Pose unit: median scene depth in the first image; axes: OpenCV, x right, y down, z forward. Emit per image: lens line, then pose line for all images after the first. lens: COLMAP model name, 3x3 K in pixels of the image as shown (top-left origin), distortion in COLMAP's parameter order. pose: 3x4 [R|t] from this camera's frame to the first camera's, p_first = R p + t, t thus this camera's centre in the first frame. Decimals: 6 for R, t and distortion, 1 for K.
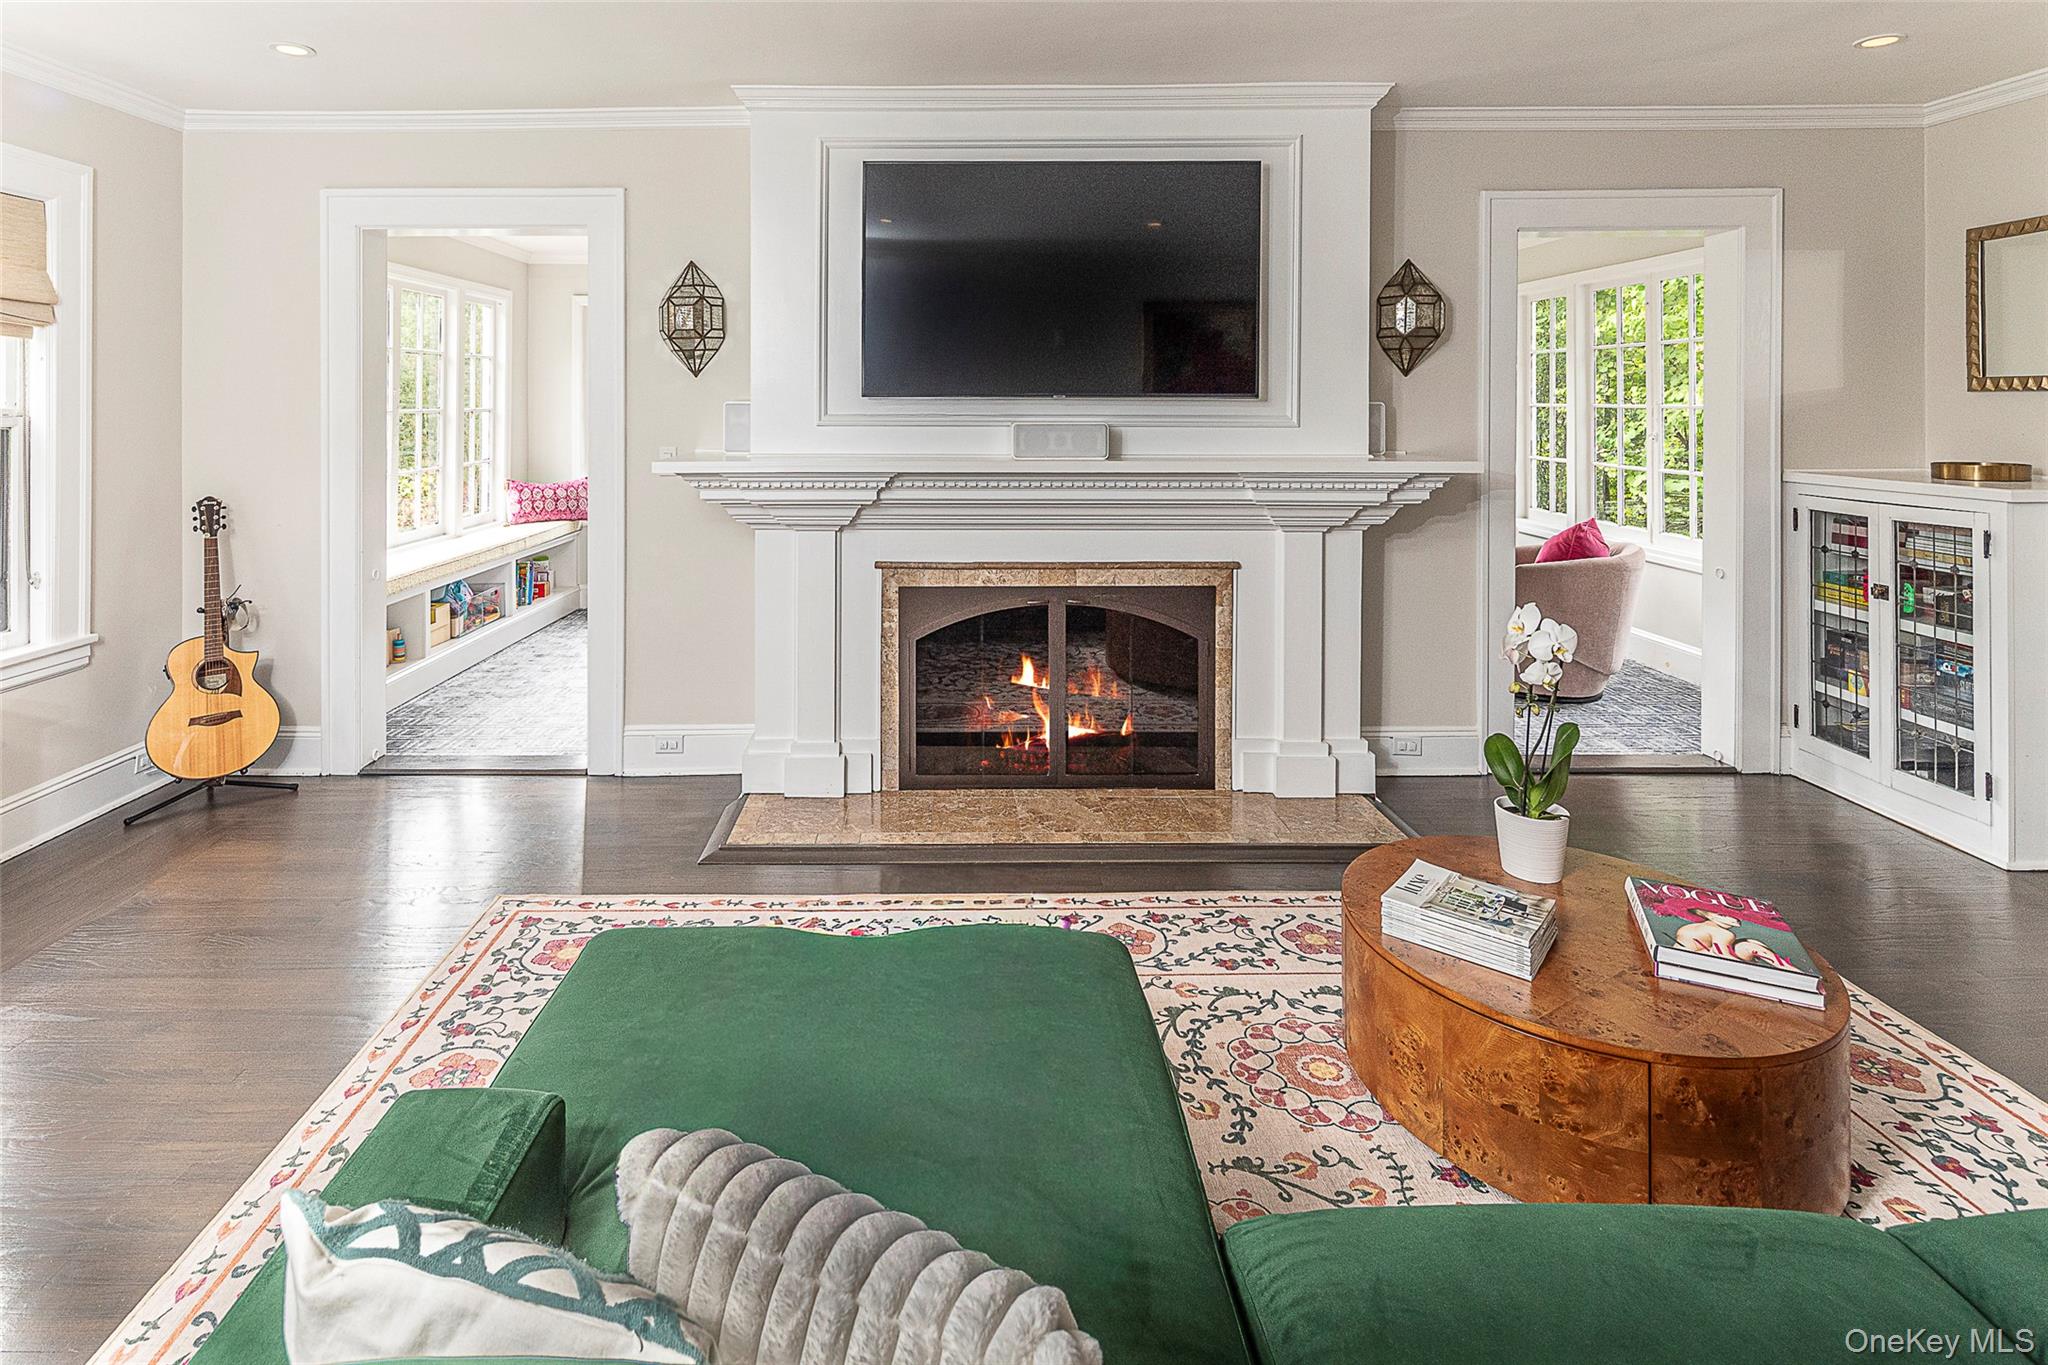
lens RADIAL K [[1003.3, 0, 967.8], [0, 1003.3, 406.2], [0, 0, 1]] dist [-0.000504, -0.000157]
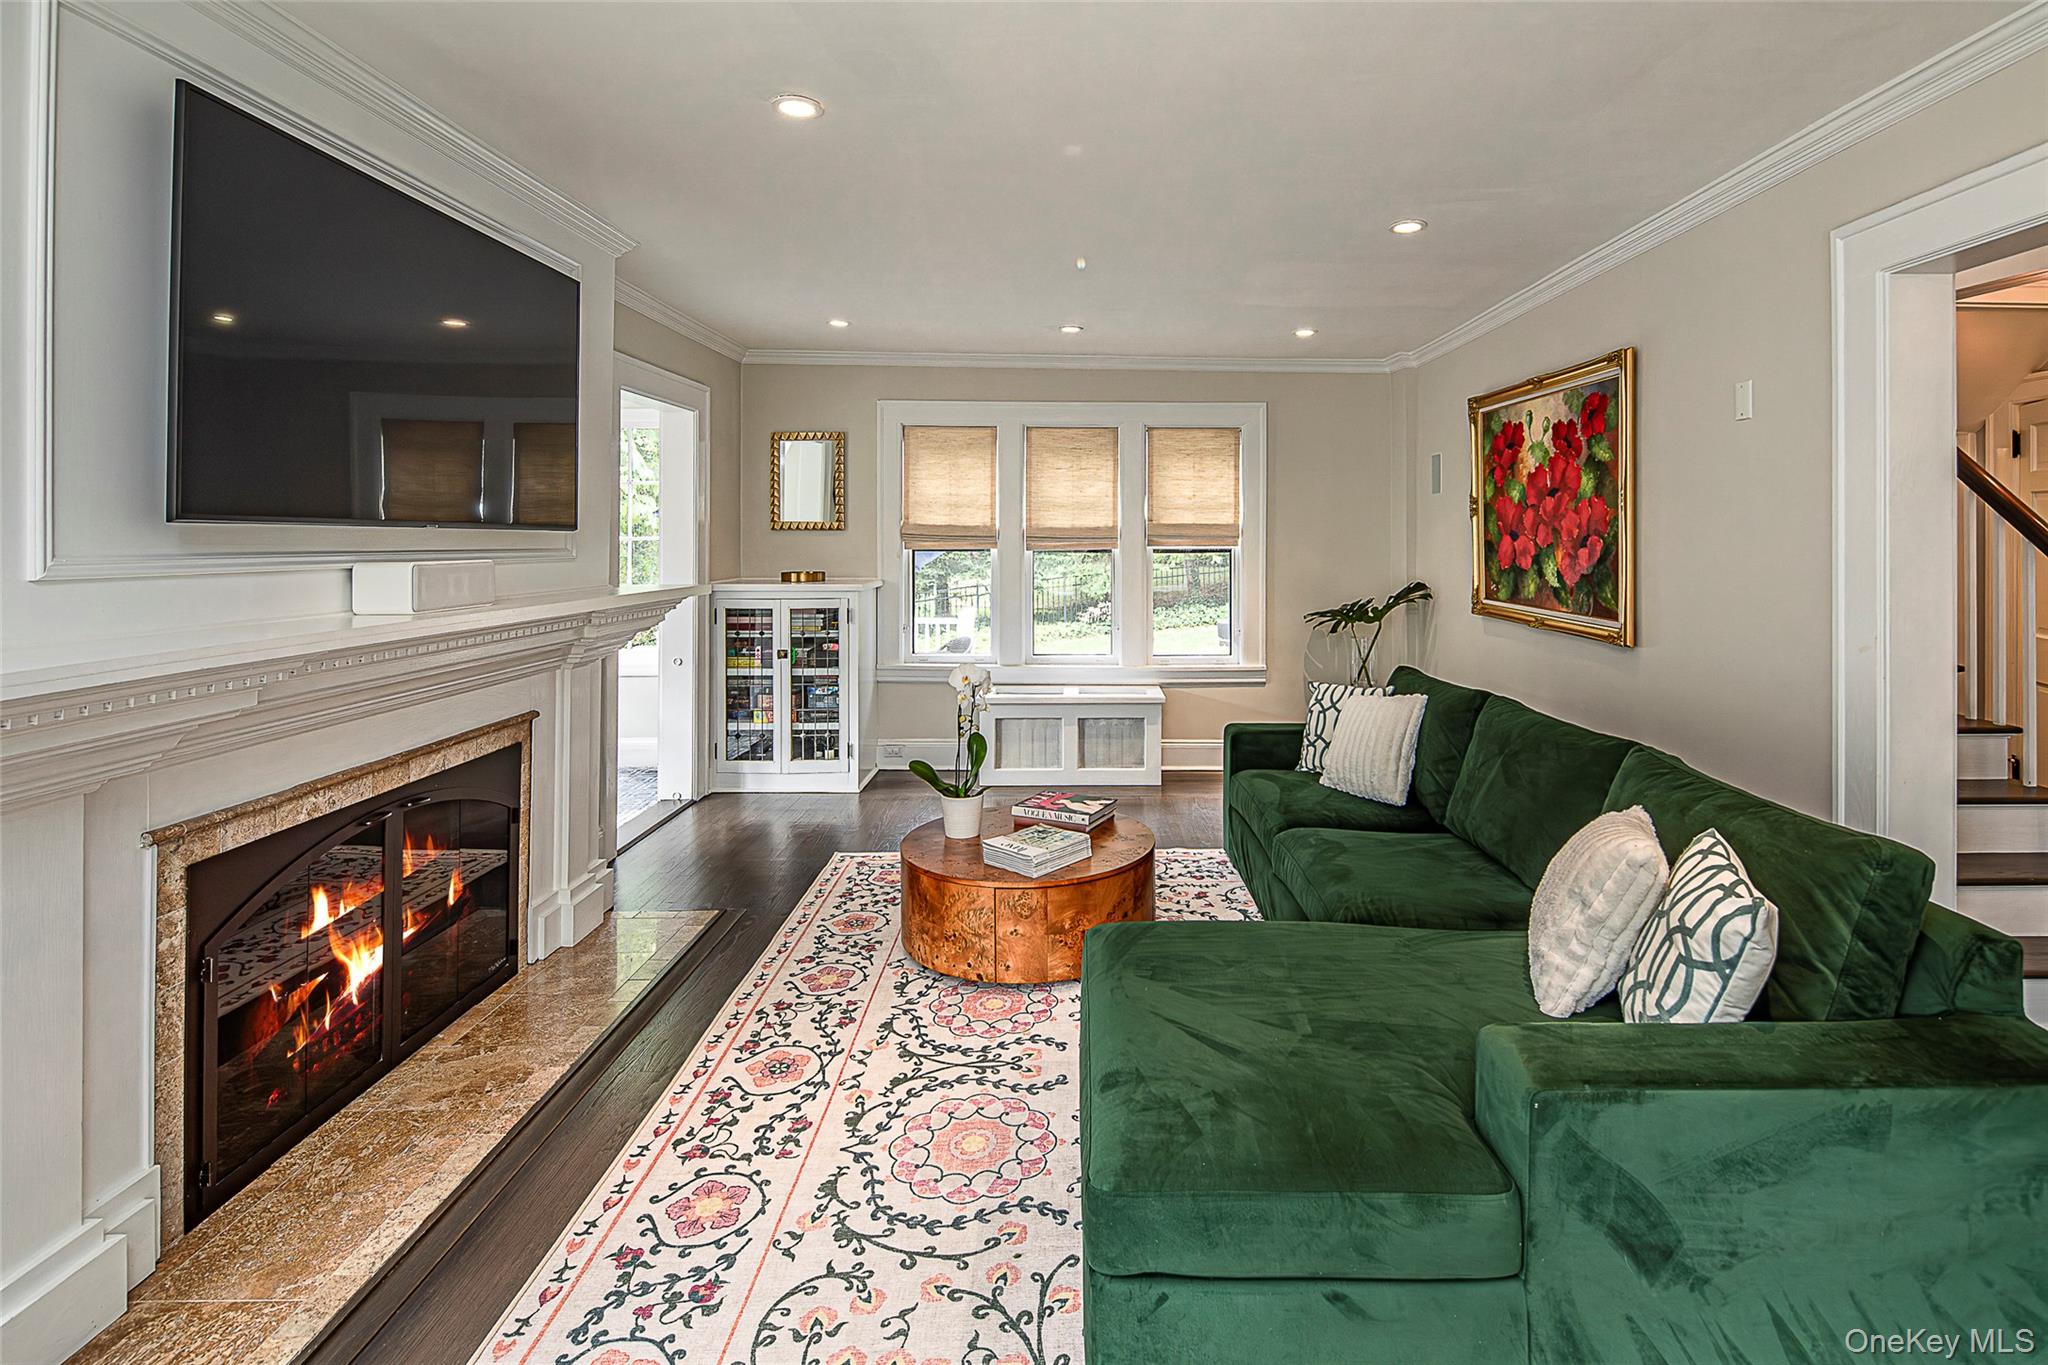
lens RADIAL K [[960.5, 0, 1026.5], [0, 960.5, 536.4], [0, 0, 1]] dist [-0.001699, -0.000748]
pose [[0.034461, 0.002504, 0.999403, -0.587579], [-0.001295, 0.999996, -0.002460, -0.001287], [-0.999405, -0.001209, 0.034464, 0.524832]]
